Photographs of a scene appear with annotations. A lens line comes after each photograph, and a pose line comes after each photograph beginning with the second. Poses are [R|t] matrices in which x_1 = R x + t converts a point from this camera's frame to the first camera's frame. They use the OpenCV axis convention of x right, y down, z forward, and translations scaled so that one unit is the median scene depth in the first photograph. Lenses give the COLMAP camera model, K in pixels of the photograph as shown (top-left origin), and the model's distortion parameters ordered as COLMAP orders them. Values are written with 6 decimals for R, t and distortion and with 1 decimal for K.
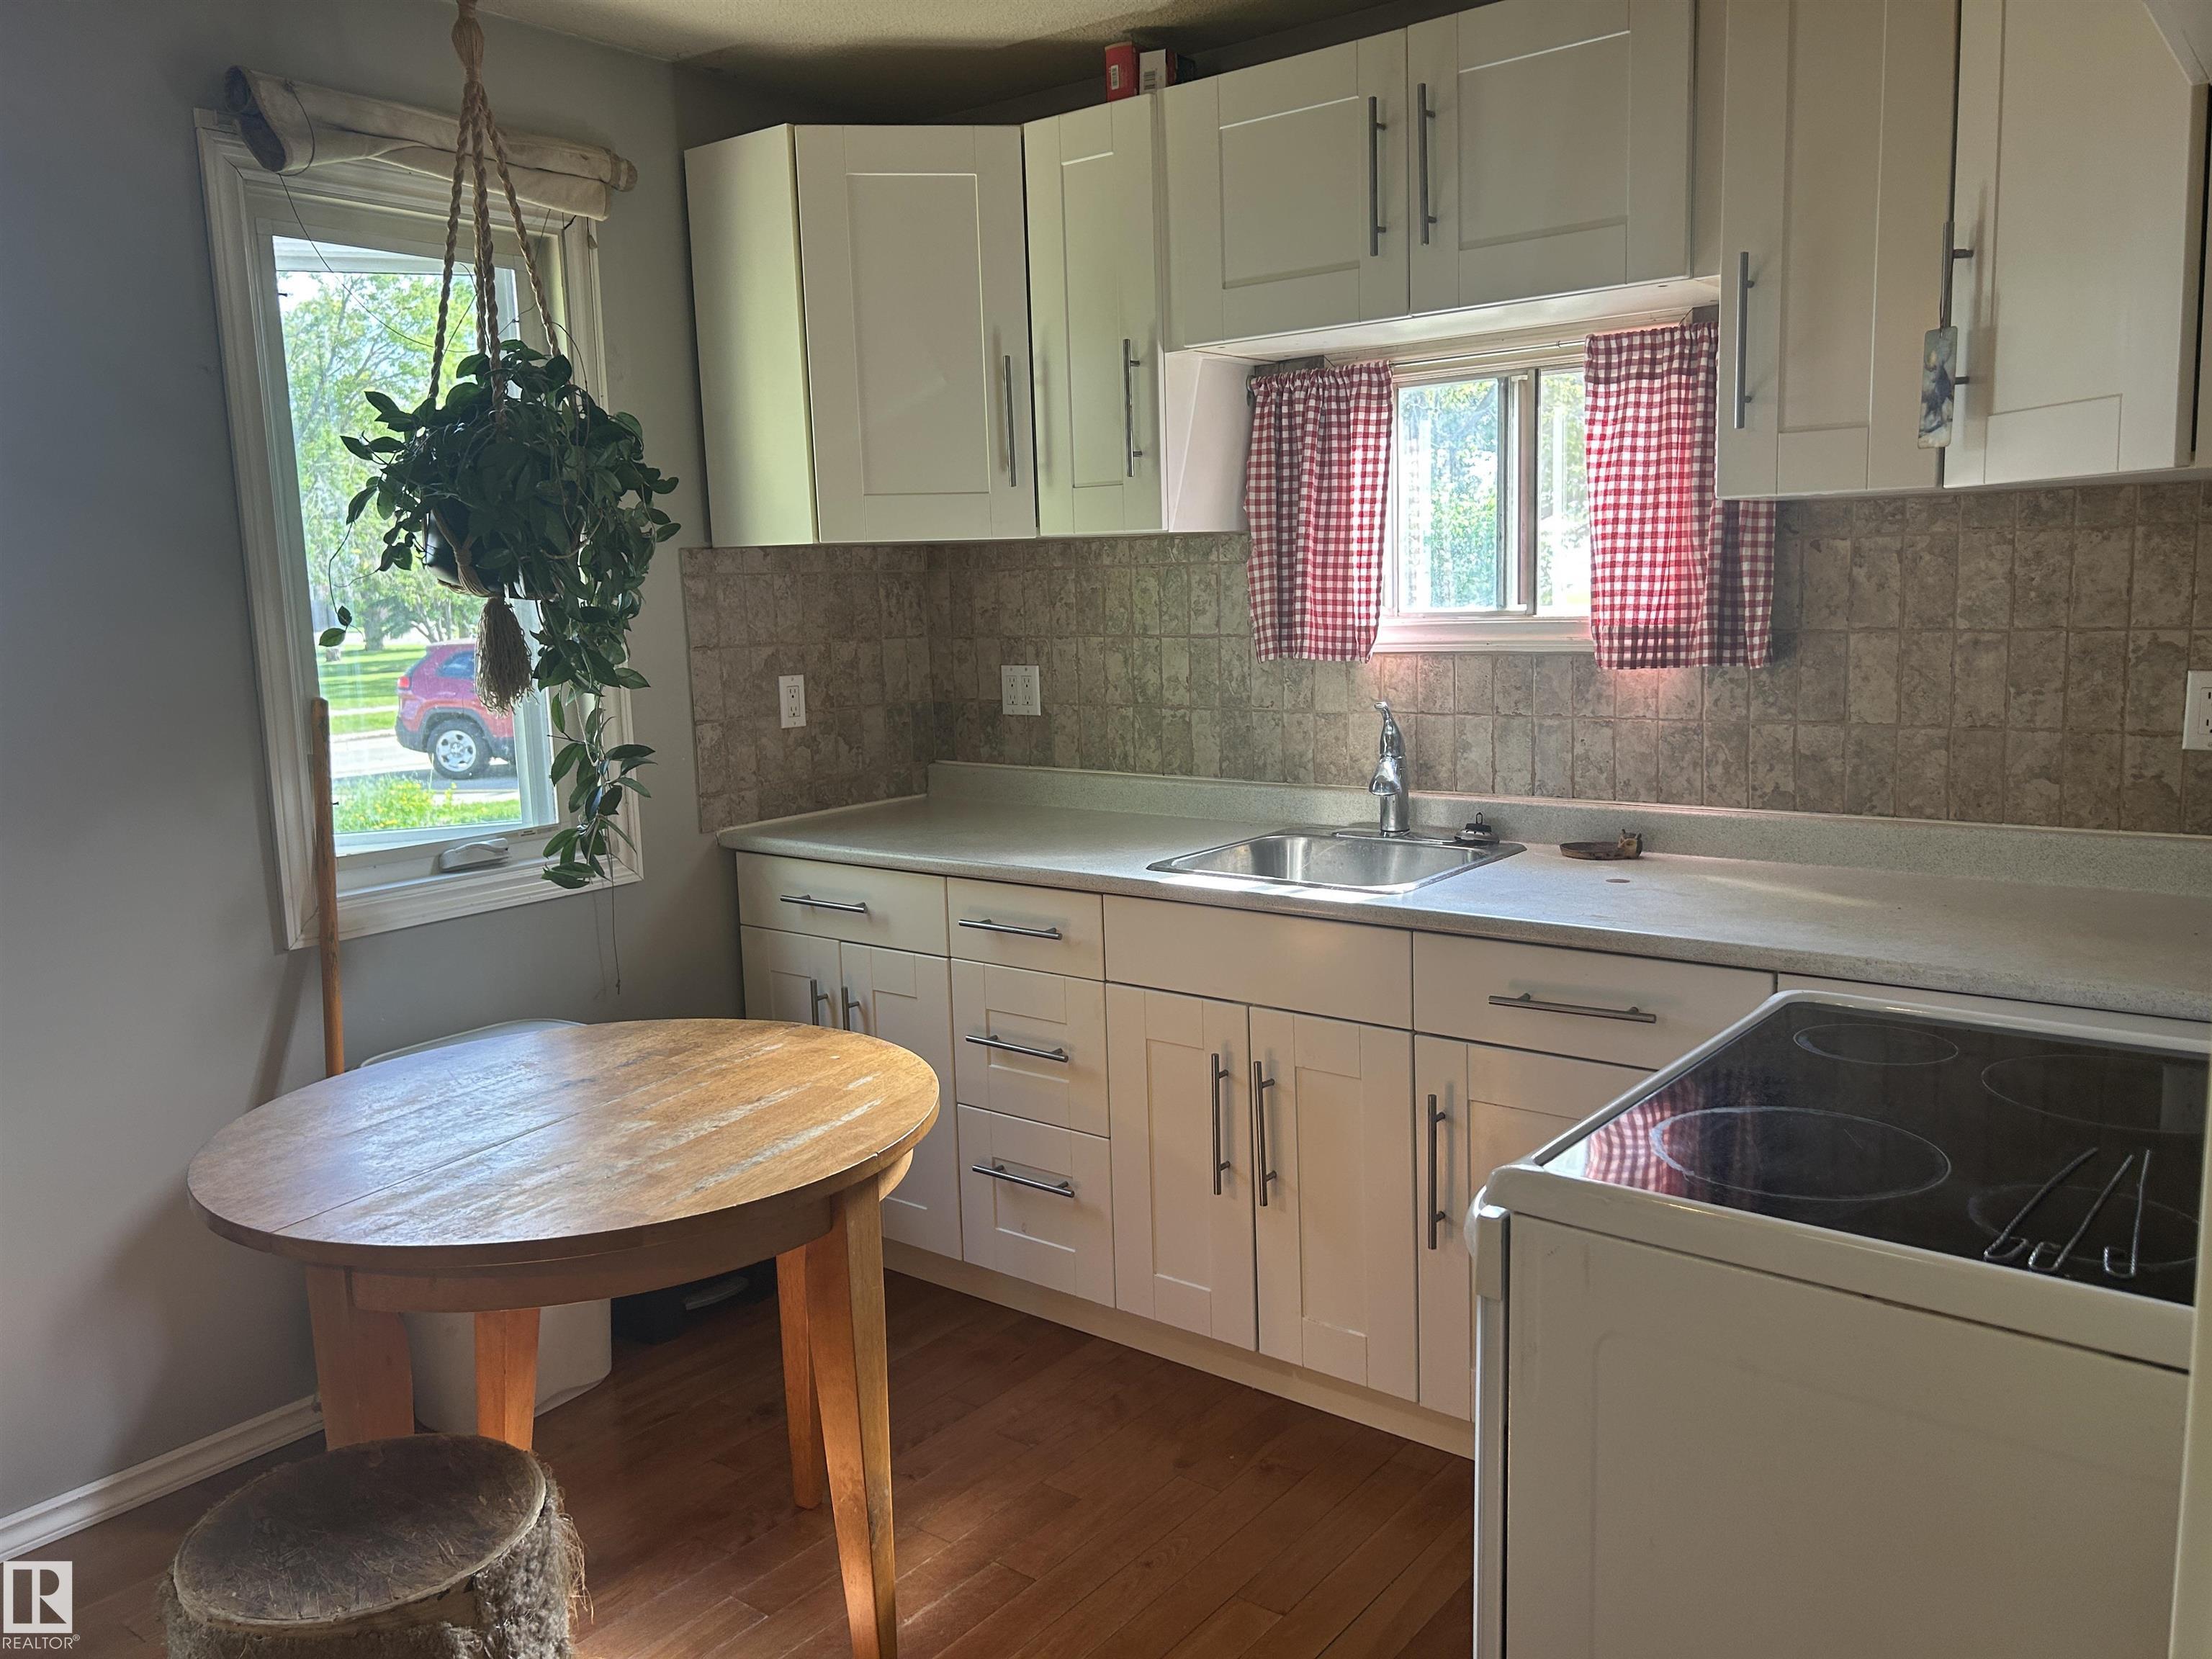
lens RADIAL K [[1644.9, 0, 1106.0], [0, 1644.9, 829.5], [0, 0, 1]] dist [0.076182, -0.099678]
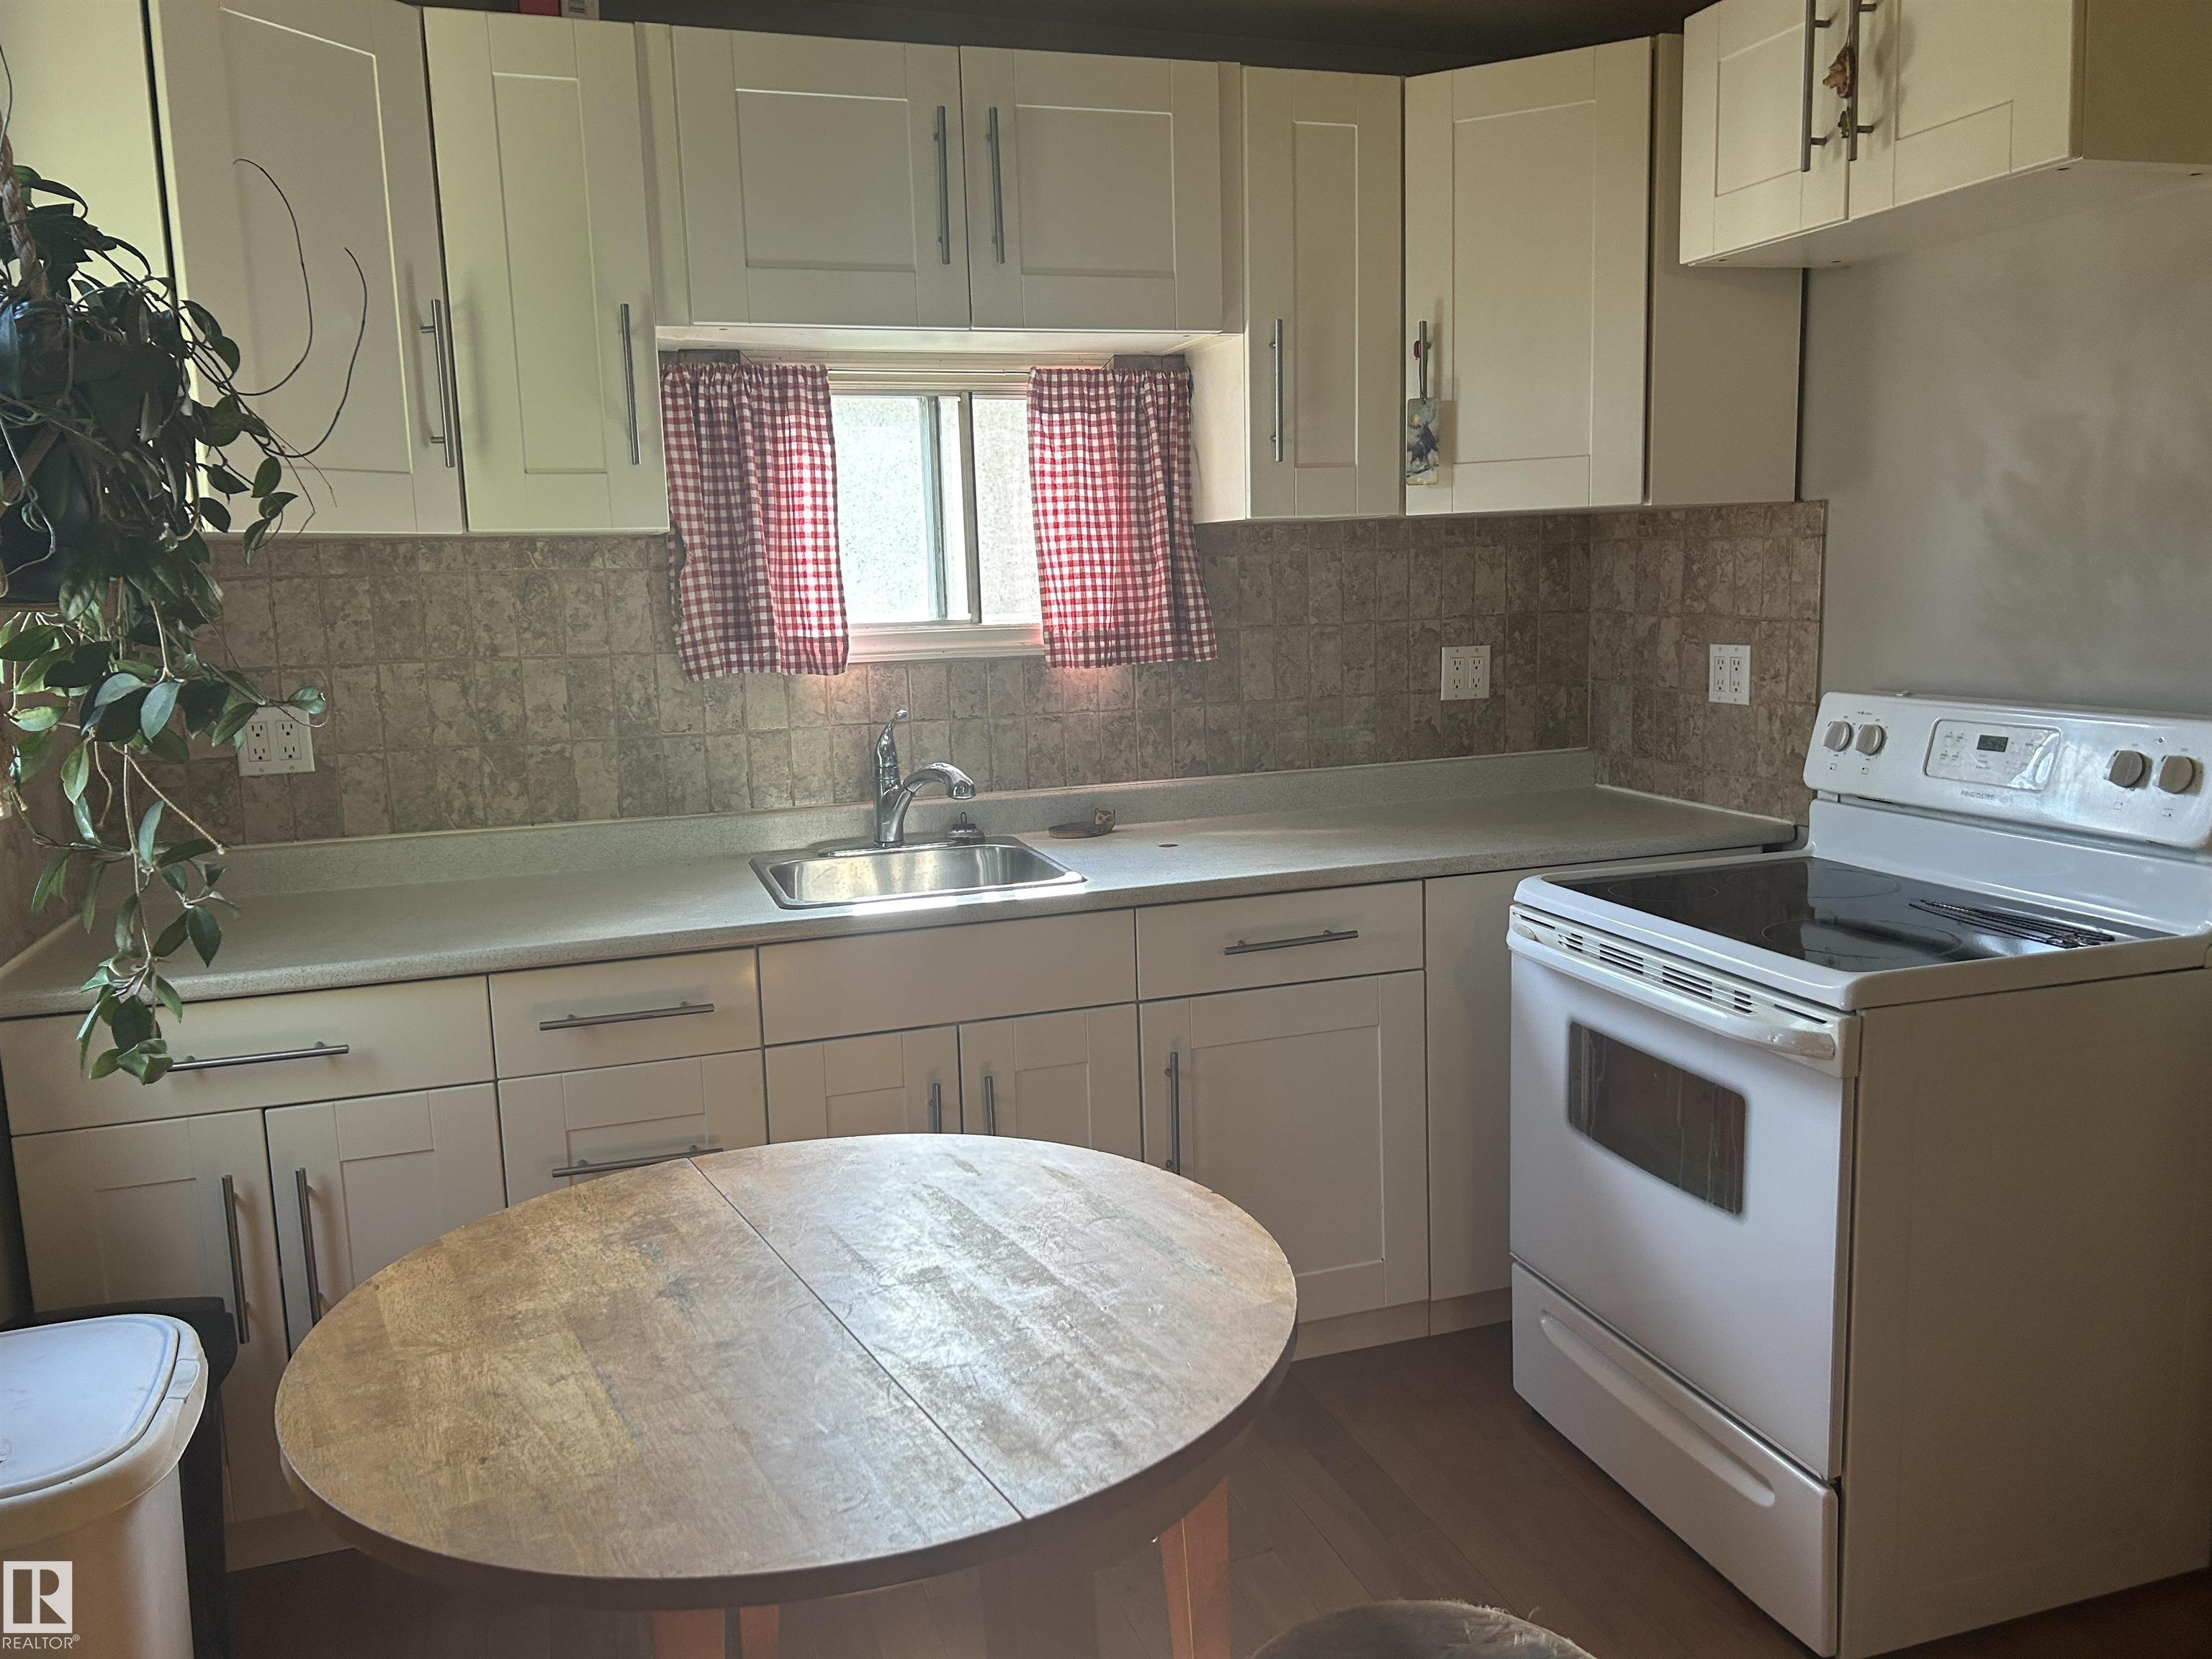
lens RADIAL K [[1664.1, 0, 1106.0], [0, 1664.1, 829.5], [0, 0, 1]] dist [0.222620, -0.536704]
pose [[0.556100, -0.115348, 0.823072, -0.628481], [0.138489, 0.989337, 0.045081, -0.036257], [-0.819496, 0.088917, 0.566145, 0.344784]]
